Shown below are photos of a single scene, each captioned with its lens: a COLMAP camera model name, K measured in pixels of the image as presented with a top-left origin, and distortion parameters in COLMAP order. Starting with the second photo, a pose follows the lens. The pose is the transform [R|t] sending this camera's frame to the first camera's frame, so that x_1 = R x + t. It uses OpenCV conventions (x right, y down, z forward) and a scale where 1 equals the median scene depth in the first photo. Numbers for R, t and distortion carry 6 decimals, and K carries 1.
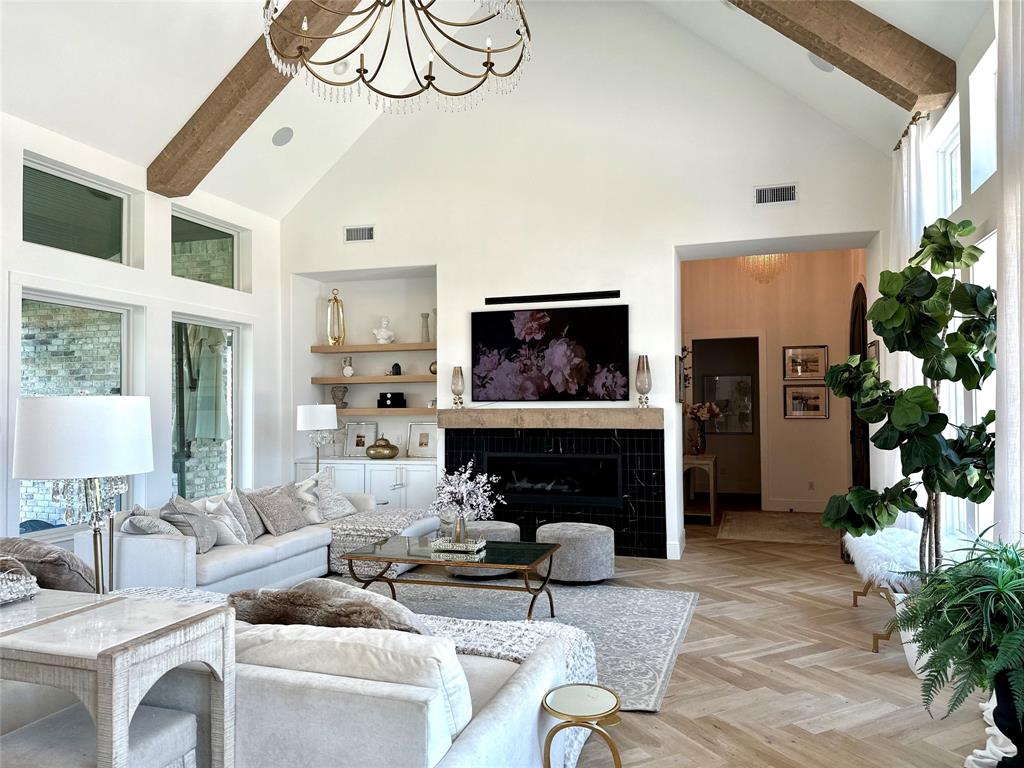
lens RADIAL K [[709.6, 0, 516.9], [0, 709.6, 387.1], [0, 0, 1]] dist [0.095798, -0.126891]
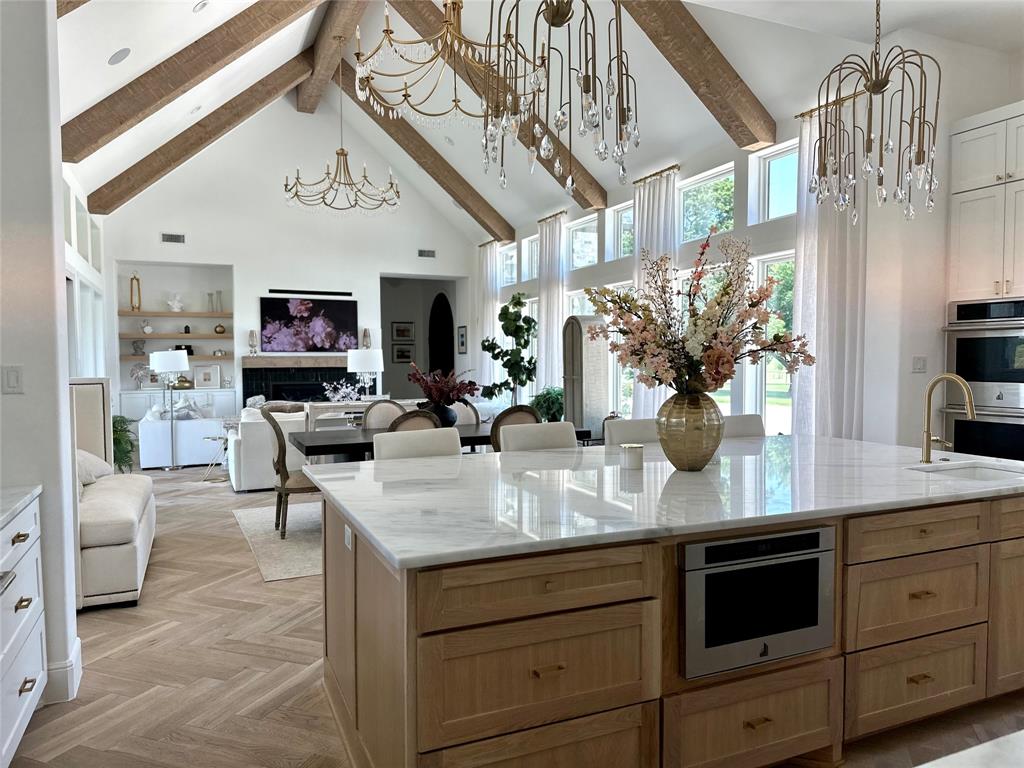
lens RADIAL K [[709.6, 0, 516.9], [0, 709.6, 387.1], [0, 0, 1]] dist [0.095798, -0.126891]
pose [[0.738015, -0.025133, 0.674316, -0.775767], [-0.018194, 0.998202, 0.057117, -0.003616], [-0.674539, -0.054421, 0.736231, -0.653370]]
